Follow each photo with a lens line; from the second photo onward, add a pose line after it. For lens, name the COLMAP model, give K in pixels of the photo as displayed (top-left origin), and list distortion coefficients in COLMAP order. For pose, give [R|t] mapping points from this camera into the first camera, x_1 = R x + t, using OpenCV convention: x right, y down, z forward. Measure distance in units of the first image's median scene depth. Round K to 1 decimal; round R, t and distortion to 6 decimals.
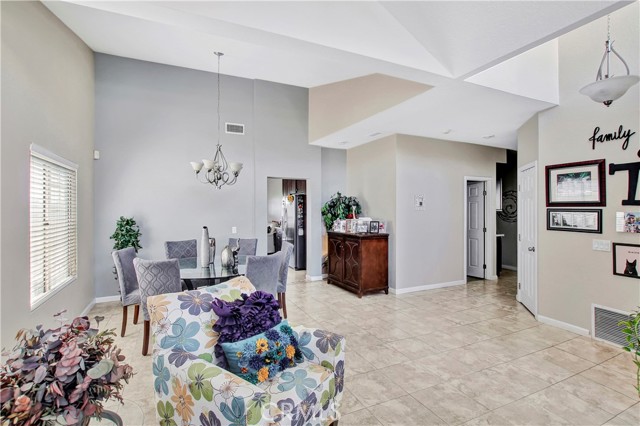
lens RADIAL K [[309.2, 0, 315.6], [0, 309.2, 210.9], [0, 0, 1]] dist [-0.011534, 0.002967]
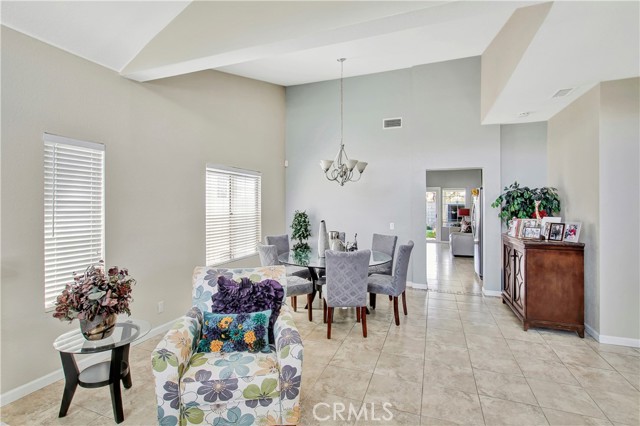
lens RADIAL K [[309.2, 0, 315.1], [0, 309.2, 206.0], [0, 0, 1]] dist [-0.011534, 0.002967]
pose [[0.684181, 0.003261, -0.729305, 0.404793], [-0.005734, 0.999983, -0.000908, 0.000278], [0.729290, 0.004803, 0.684188, 0.204913]]
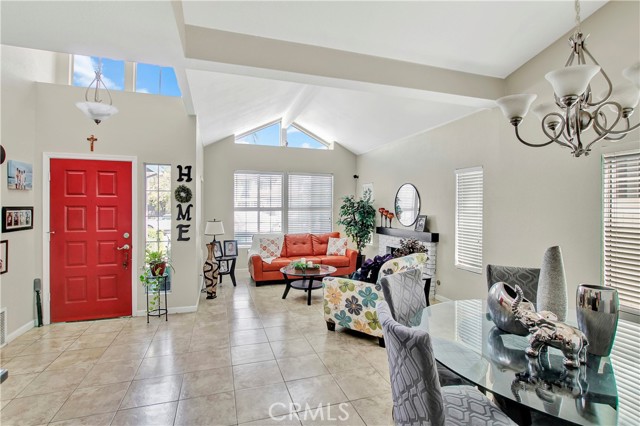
lens RADIAL K [[309.2, 0, 321.0], [0, 309.2, 212.0], [0, 0, 1]] dist [-0.011534, 0.002967]
pose [[-0.992553, -0.008483, 0.121516, -0.048248], [-0.005512, 0.999678, 0.024771, -0.011709], [-0.121687, 0.023916, -0.992280, 1.404769]]
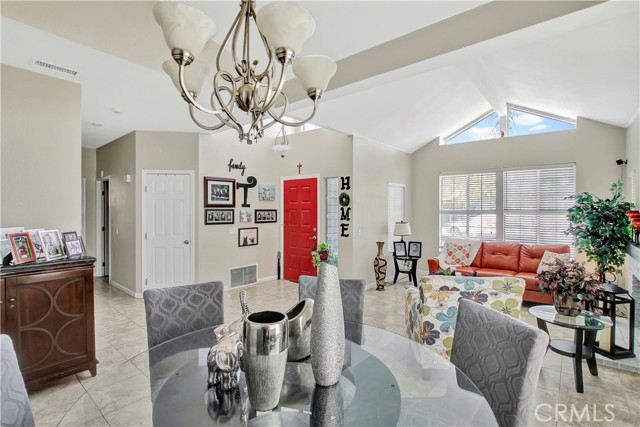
lens RADIAL K [[309.2, 0, 322.5], [0, 309.2, 210.9], [0, 0, 1]] dist [-0.011534, 0.002967]
pose [[-0.427774, -0.010173, 0.903829, -0.645923], [0.004981, 0.999895, 0.013611, -0.013476], [-0.903872, 0.010324, -0.427678, 1.057999]]
